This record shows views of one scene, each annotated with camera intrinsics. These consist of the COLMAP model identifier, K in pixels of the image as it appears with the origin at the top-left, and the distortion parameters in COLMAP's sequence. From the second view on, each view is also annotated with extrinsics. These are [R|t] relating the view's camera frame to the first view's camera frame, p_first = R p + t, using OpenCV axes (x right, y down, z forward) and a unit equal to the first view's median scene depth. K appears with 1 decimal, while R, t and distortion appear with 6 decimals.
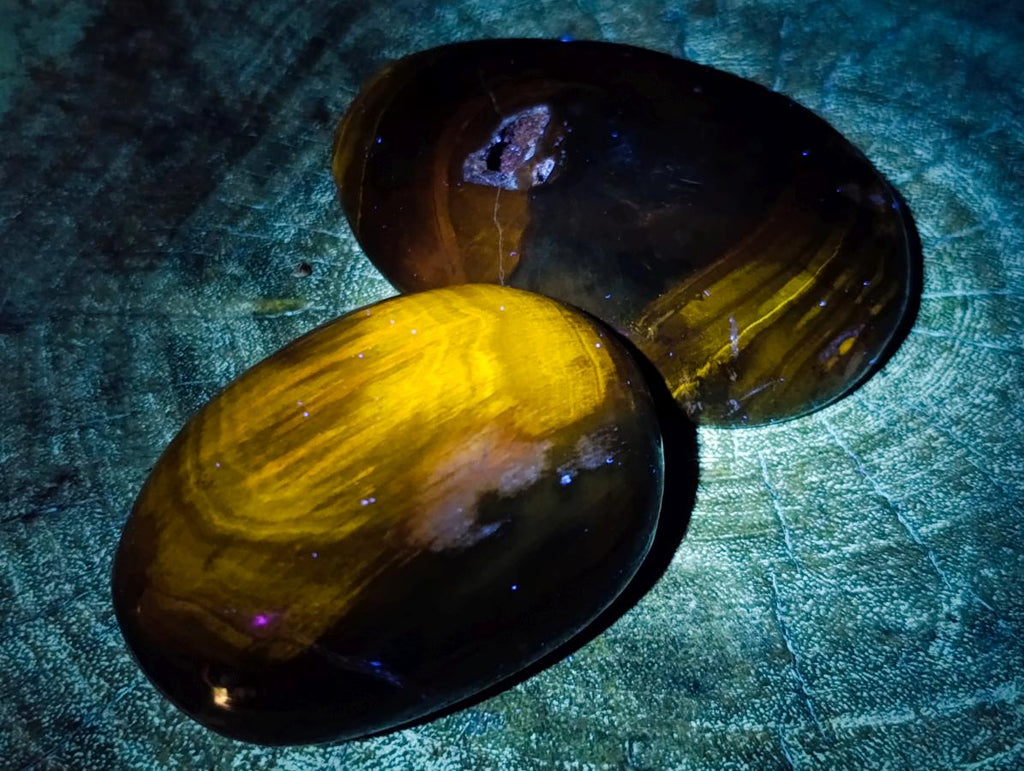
lens RADIAL K [[1510.2, 0, 512.0], [0, 1510.2, 385.5], [0, 0, 1]] dist [0.272235, -0.662277]
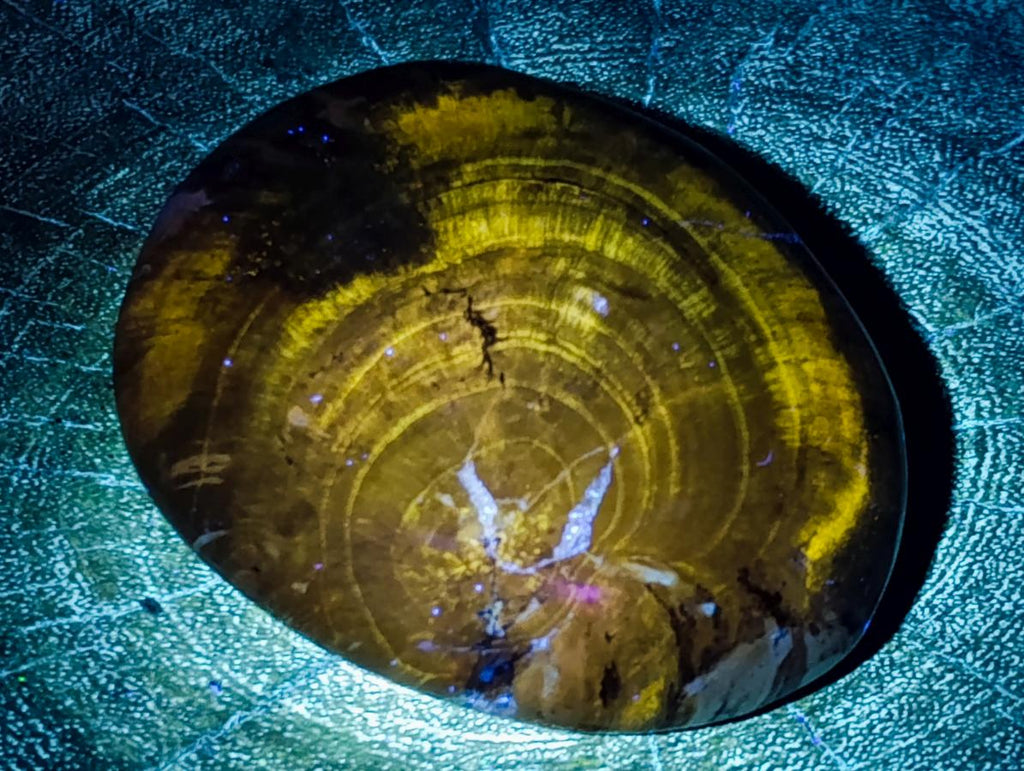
lens RADIAL K [[1510.2, 0, 512.0], [0, 1510.2, 385.5], [0, 0, 1]] dist [0.272235, -0.662277]
pose [[0.978131, -0.048393, 0.202284, -0.003984], [0.082438, 0.983104, -0.163434, 0.007773], [-0.190957, 0.176536, 0.965593, 0.438491]]
